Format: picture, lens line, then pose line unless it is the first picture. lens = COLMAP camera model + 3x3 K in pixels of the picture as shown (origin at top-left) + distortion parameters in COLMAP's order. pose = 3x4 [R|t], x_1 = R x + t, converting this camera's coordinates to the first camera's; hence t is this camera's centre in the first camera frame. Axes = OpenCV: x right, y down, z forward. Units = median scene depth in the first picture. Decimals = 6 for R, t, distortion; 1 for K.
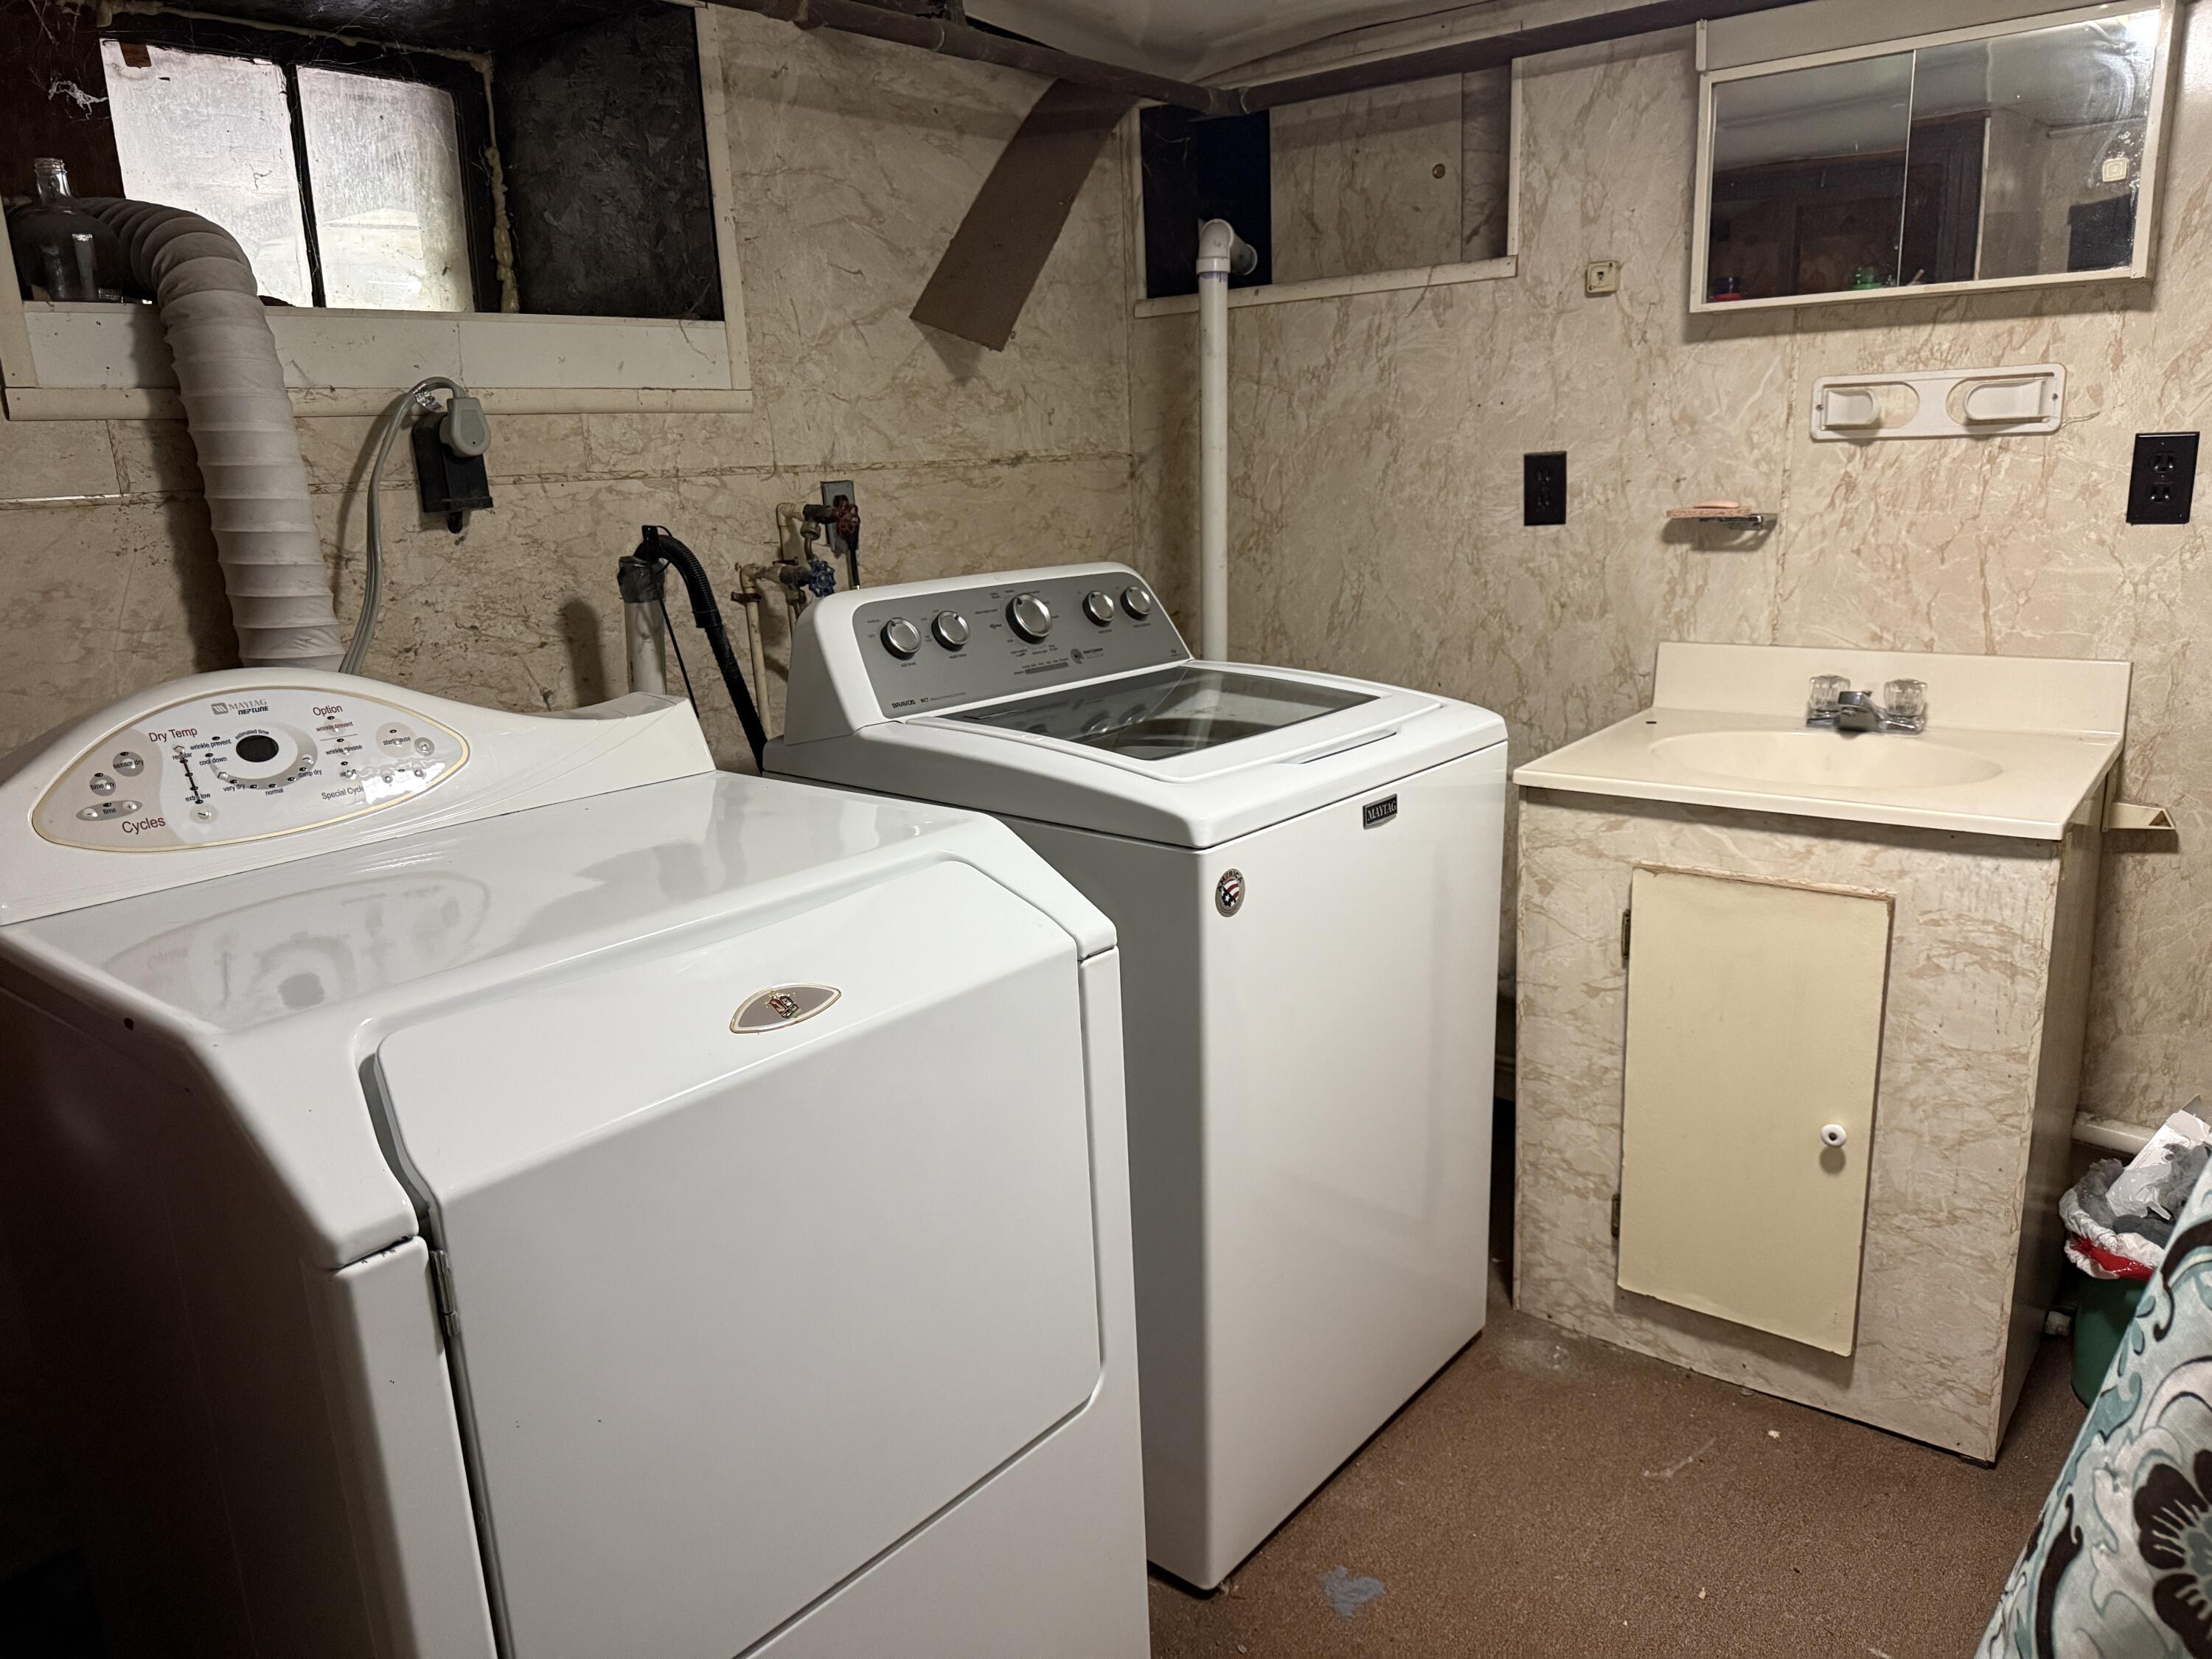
lens RADIAL K [[1561.9, 0, 1105.7], [0, 1561.9, 833.5], [0, 0, 1]] dist [-0.003202, -0.005232]
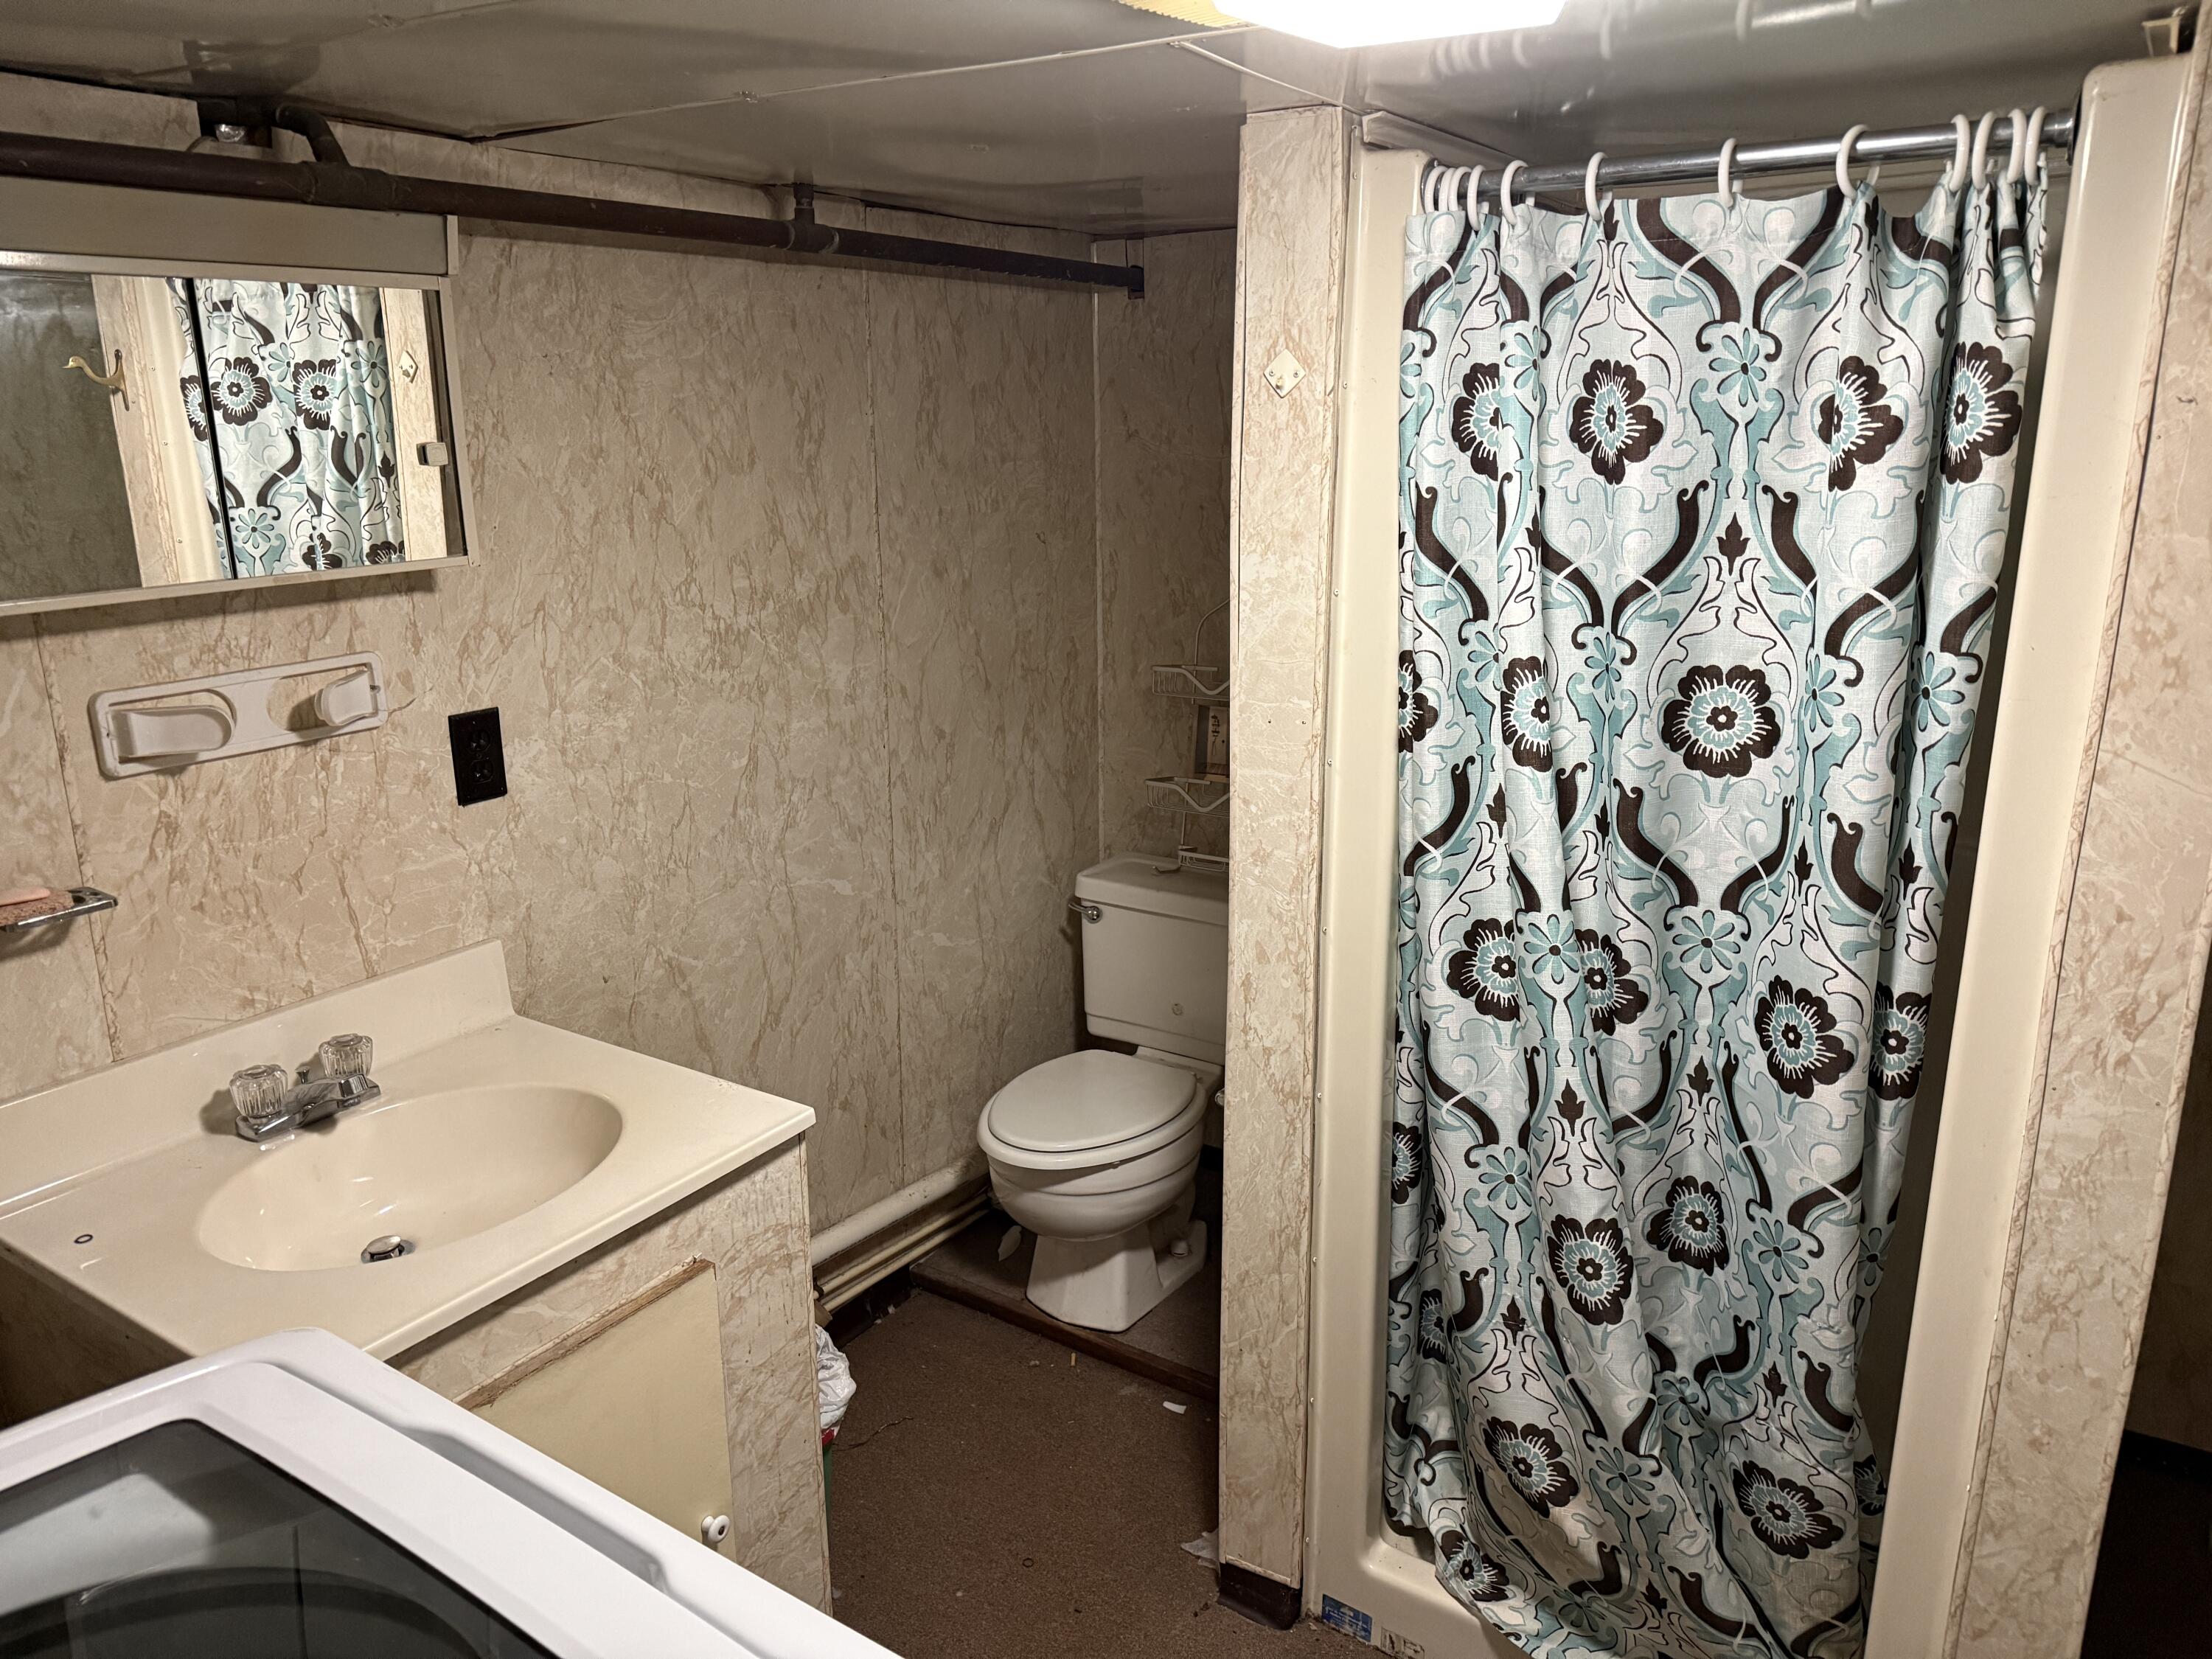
lens RADIAL K [[1561.9, 0, 1104.5], [0, 1561.9, 822.3], [0, 0, 1]] dist [-0.003202, -0.005232]
pose [[-0.085794, -0.218728, 0.972007, -0.288406], [0.259551, 0.937010, 0.233762, -0.293665], [-0.961911, 0.272341, -0.023618, 0.612887]]
